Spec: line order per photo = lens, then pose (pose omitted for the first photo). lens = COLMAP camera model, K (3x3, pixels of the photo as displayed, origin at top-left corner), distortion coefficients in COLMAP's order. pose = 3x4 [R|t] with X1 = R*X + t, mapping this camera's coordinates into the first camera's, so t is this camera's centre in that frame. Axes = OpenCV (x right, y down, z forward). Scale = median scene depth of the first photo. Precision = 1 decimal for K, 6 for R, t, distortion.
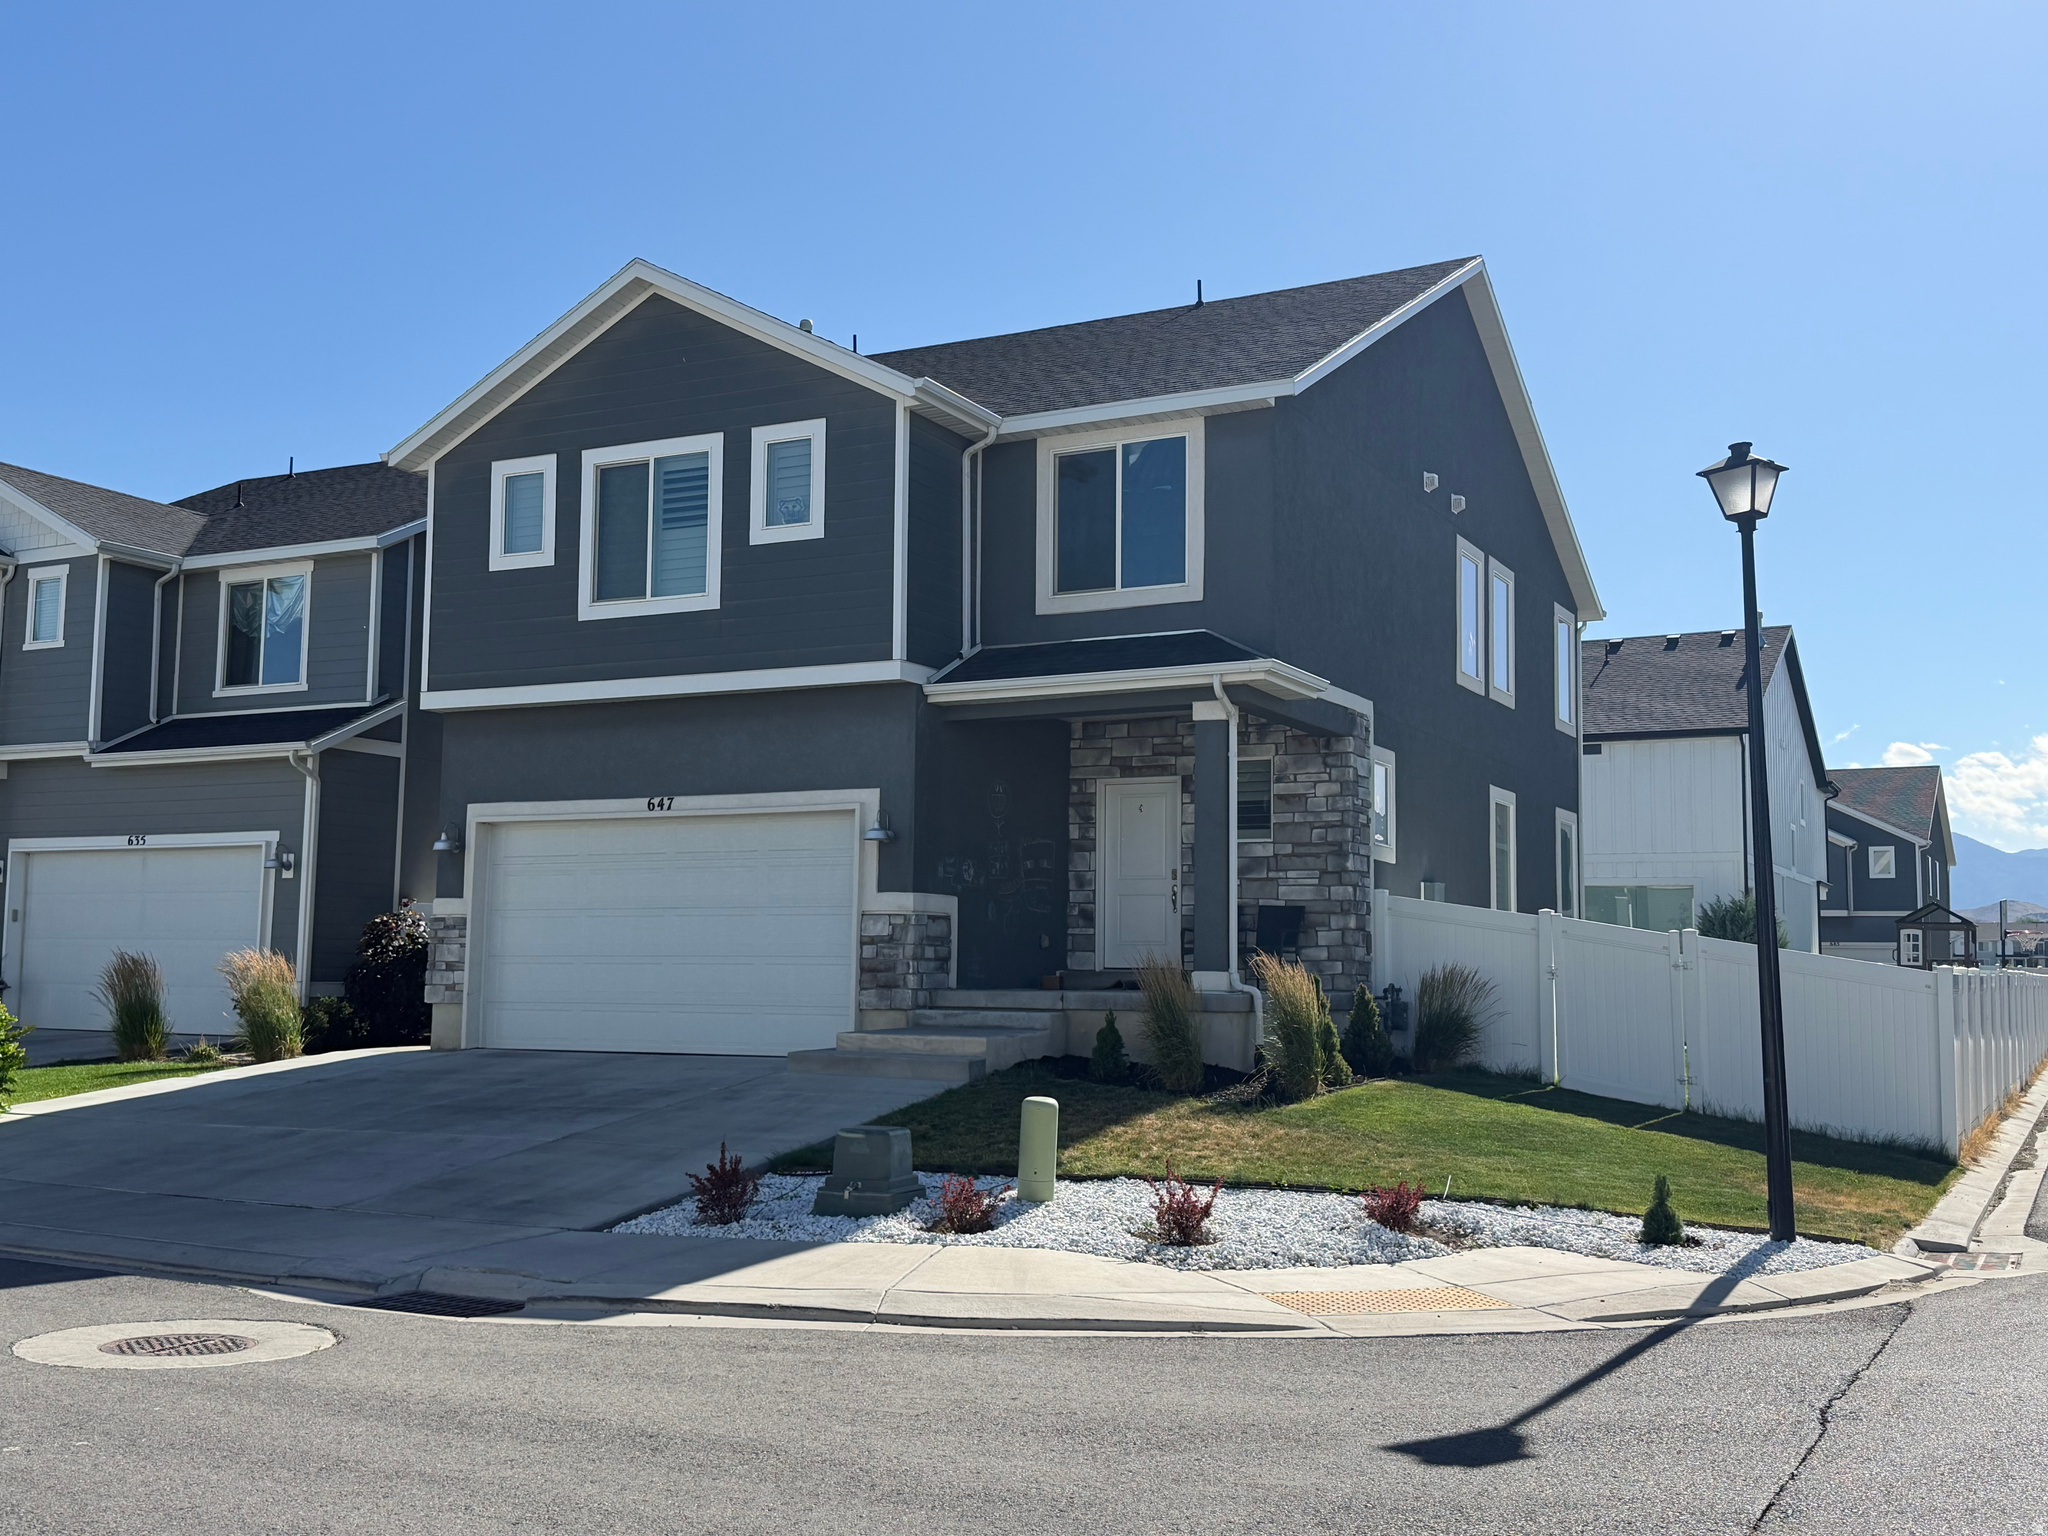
lens RADIAL K [[2053.2, 0, 1024.0], [0, 2053.2, 768.0], [0, 0, 1]] dist [0.167403, -0.312633]
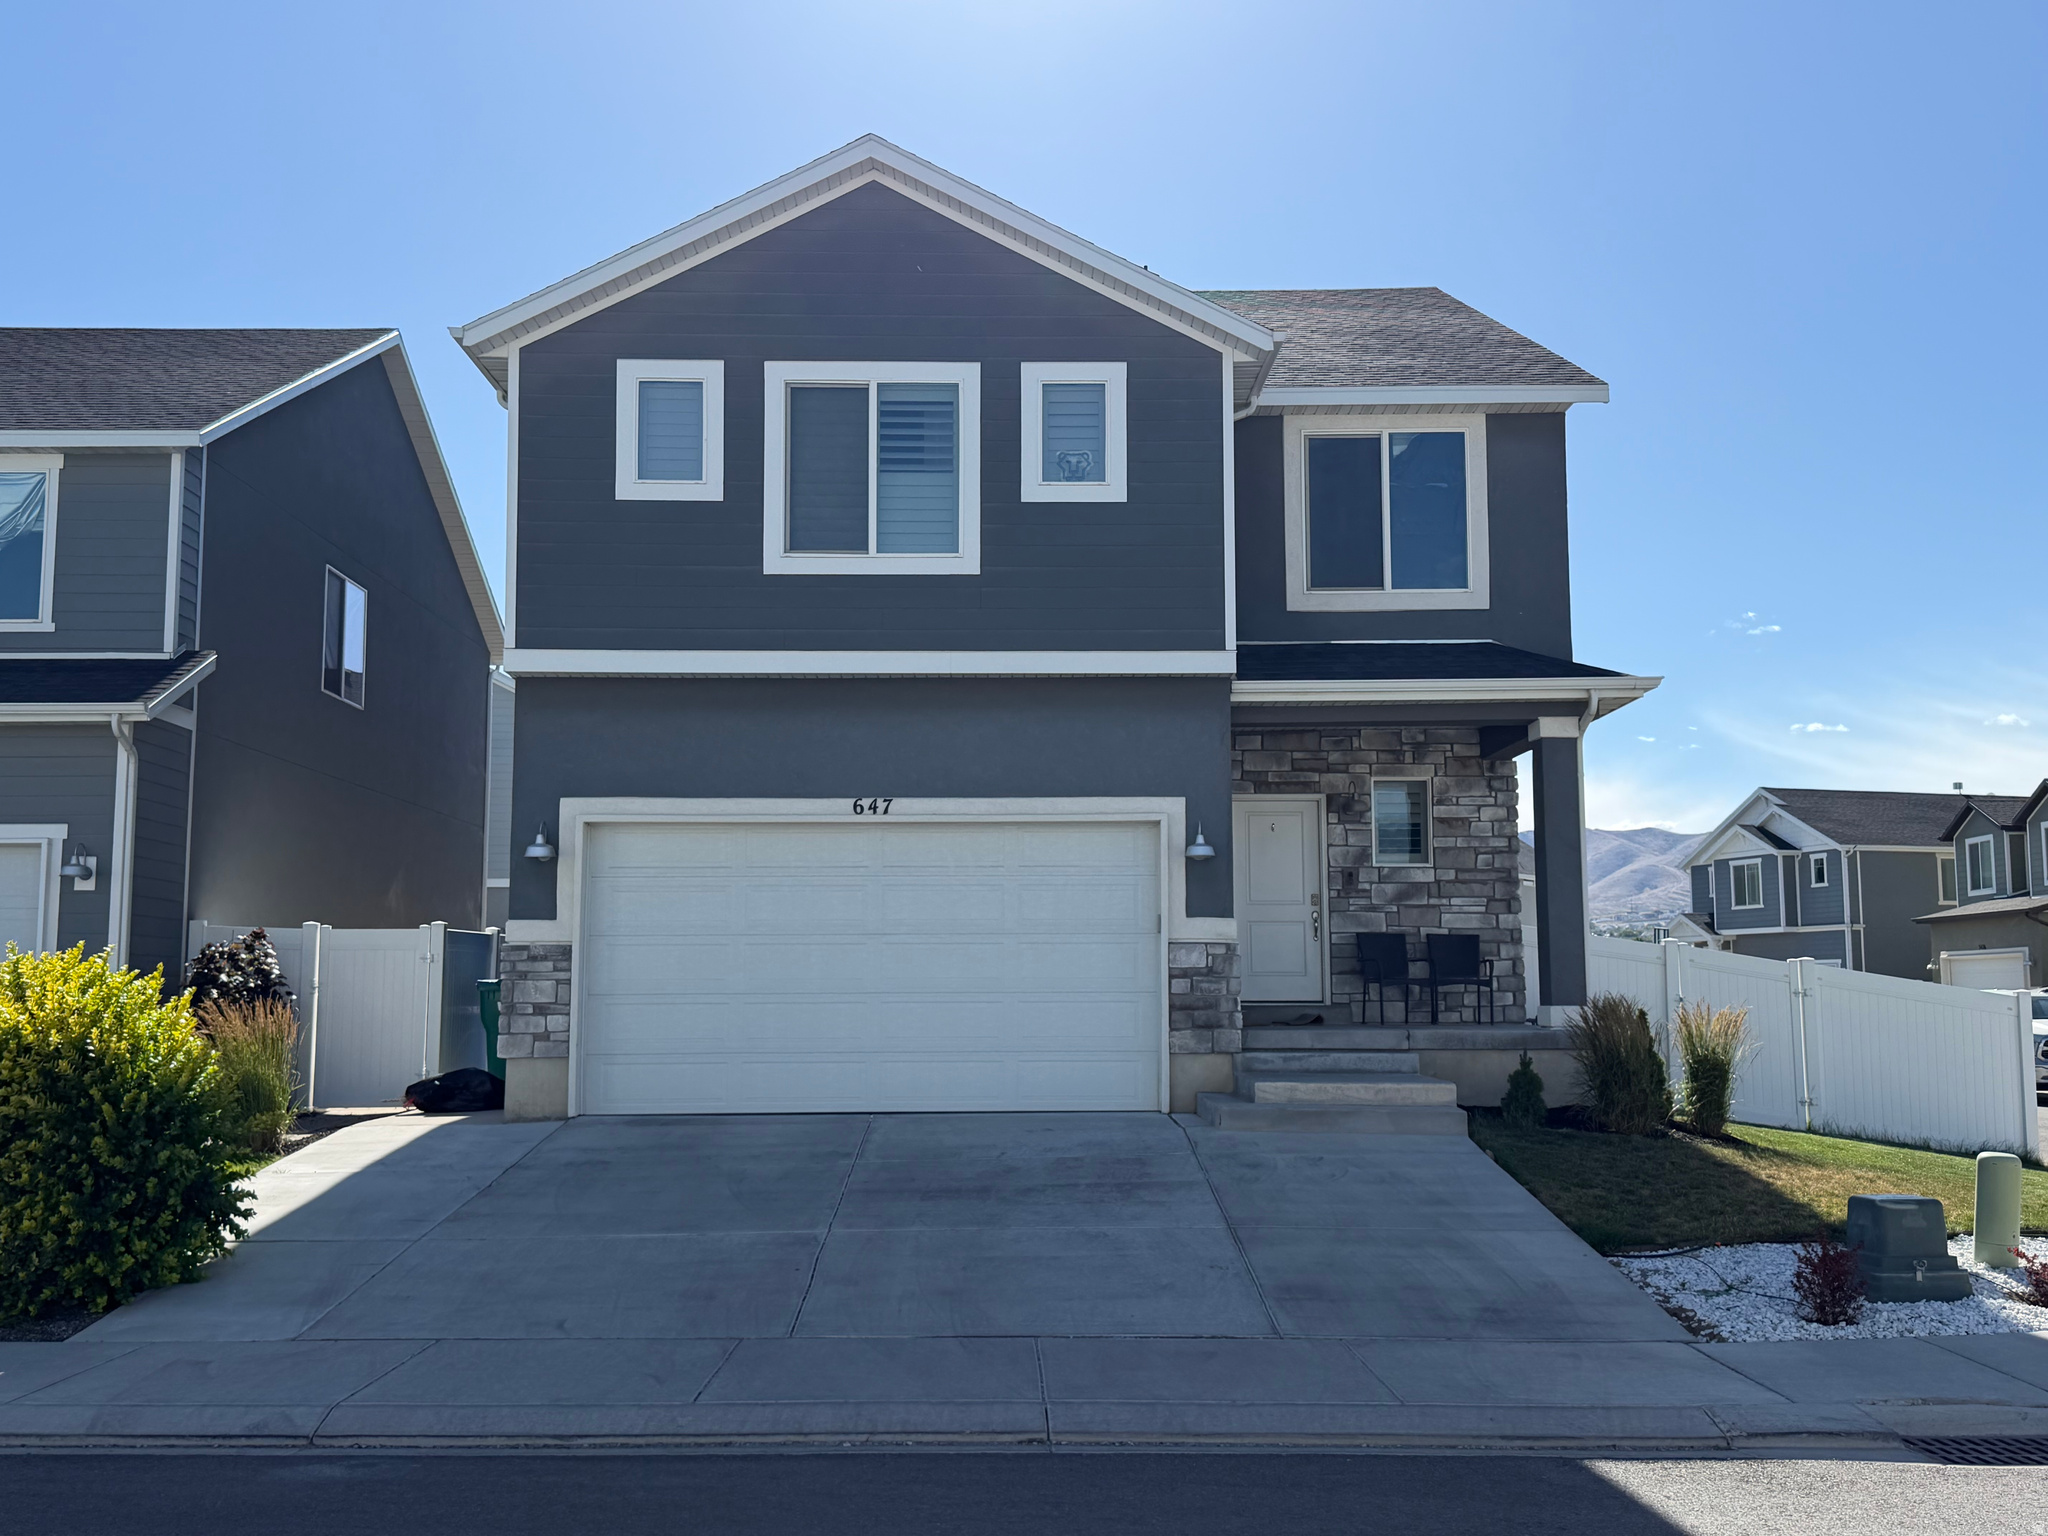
lens RADIAL K [[2053.2, 0, 1024.0], [0, 2053.2, 768.0], [0, 0, 1]] dist [0.167403, -0.312633]
pose [[0.875409, 0.041381, 0.481608, -0.514555], [-0.035896, 0.999143, -0.020601, 0.016858], [-0.482048, 0.000747, 0.876145, 0.258015]]
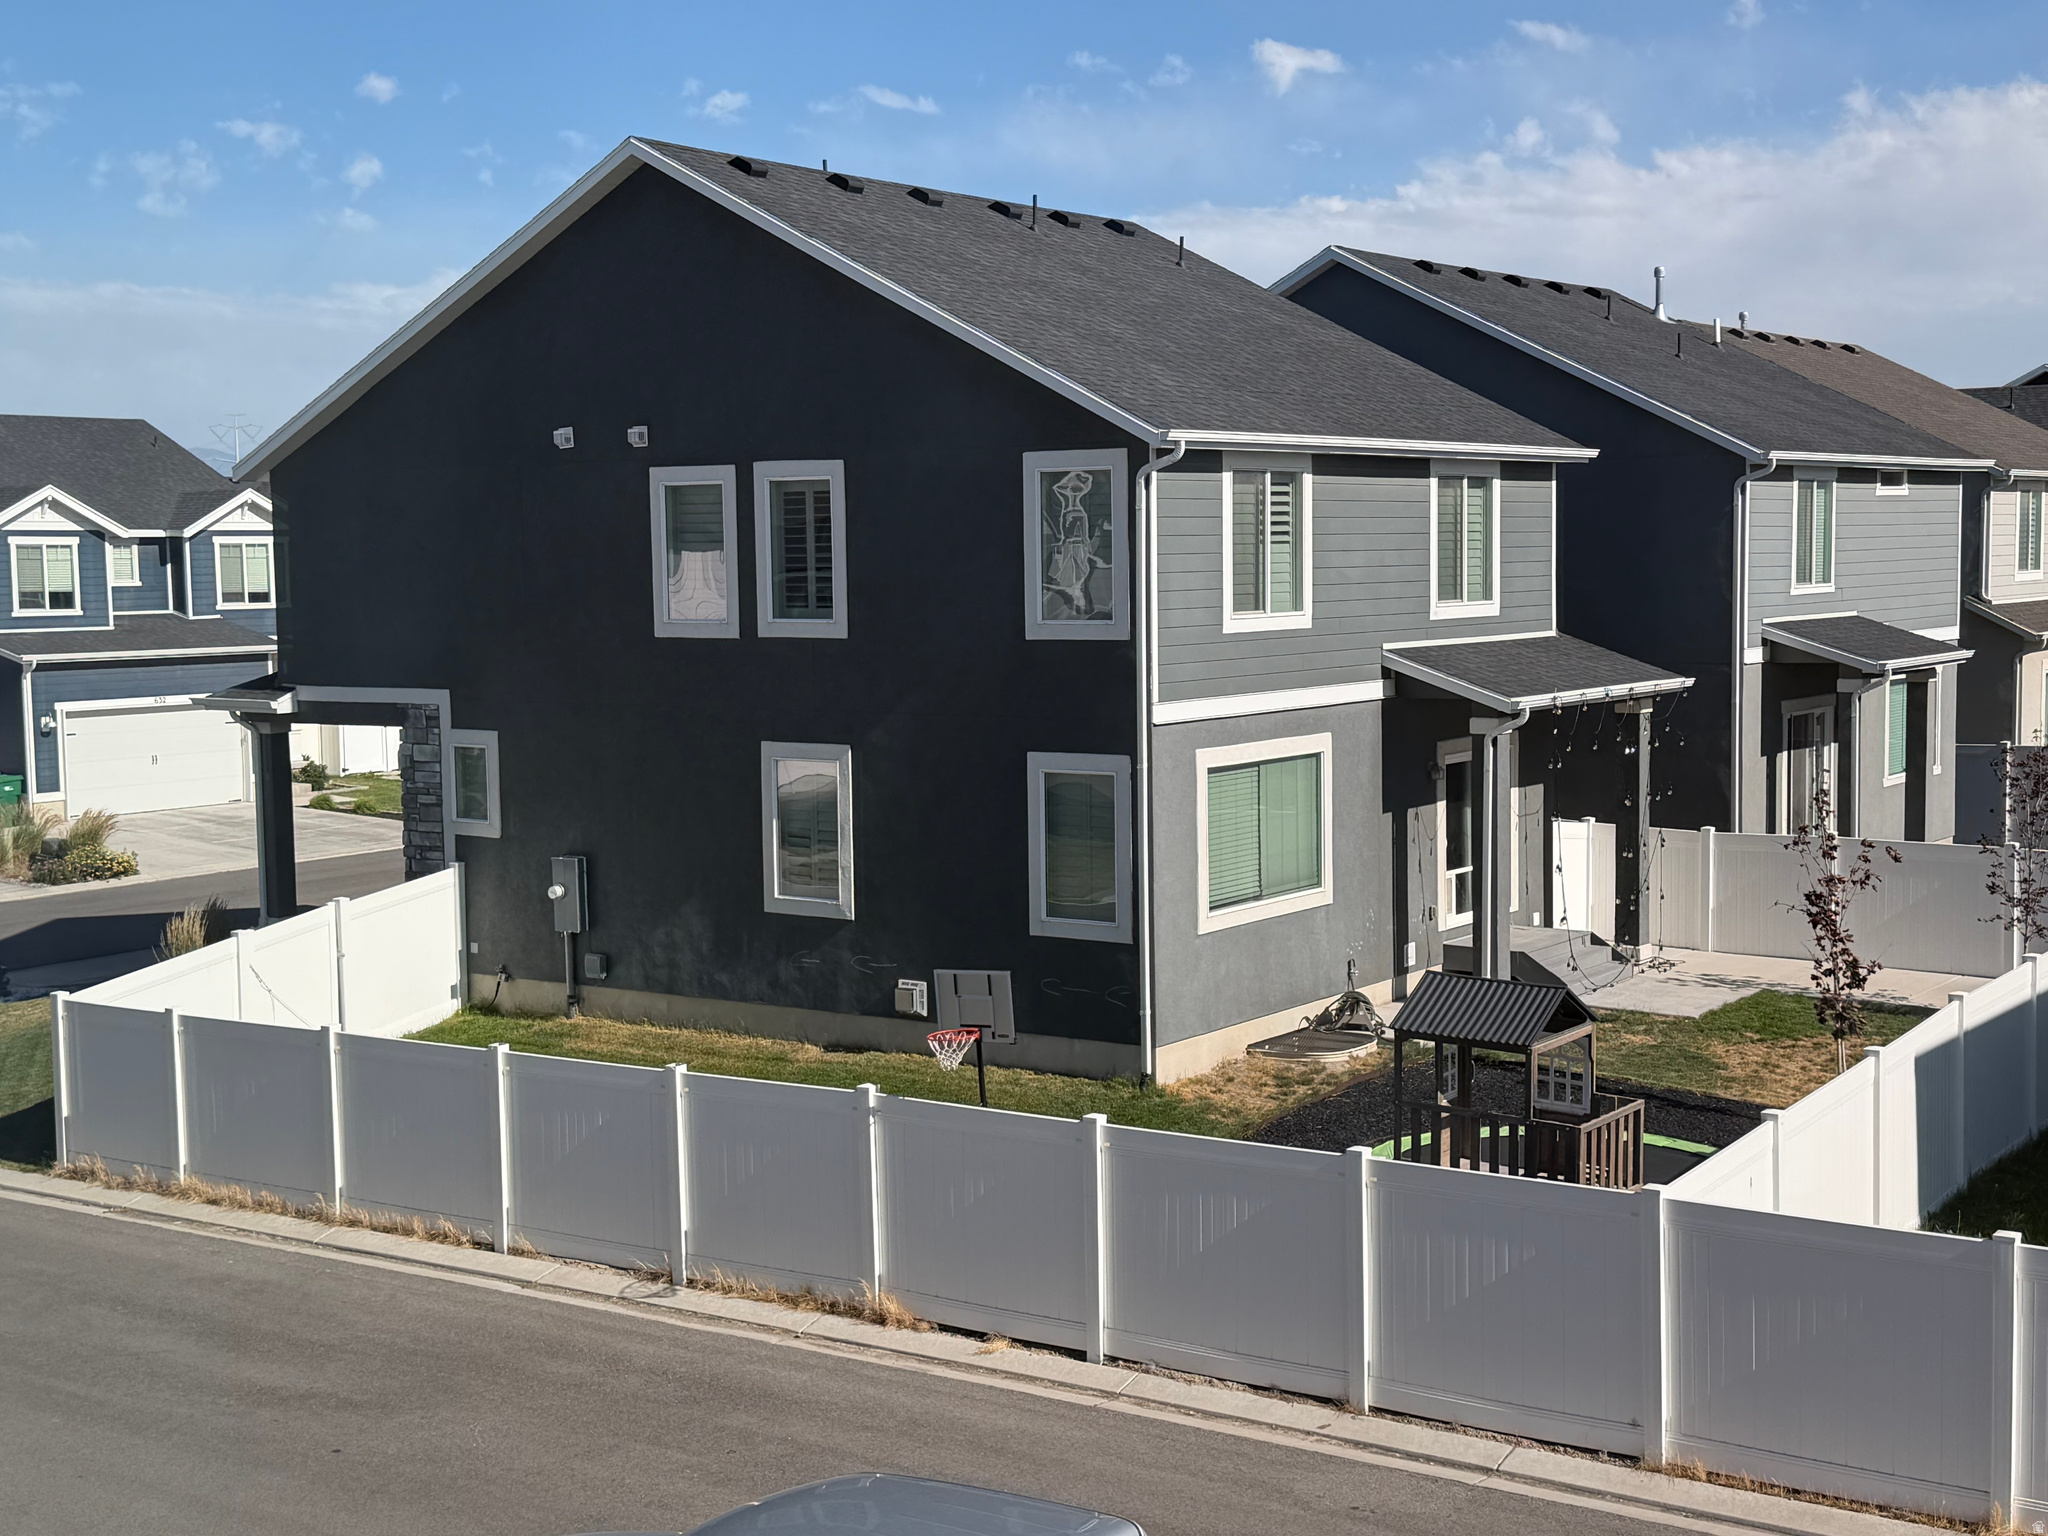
lens RADIAL K [[2759.2, 0, 1024.0], [0, 2759.2, 768.0], [0, 0, 1]] dist [0.140788, -0.027045]
pose [[-0.133721, 0.067846, -0.988694, 1.629068], [0.113954, 0.992089, 0.052667, -0.035016], [0.984446, -0.105623, -0.140395, 1.553988]]
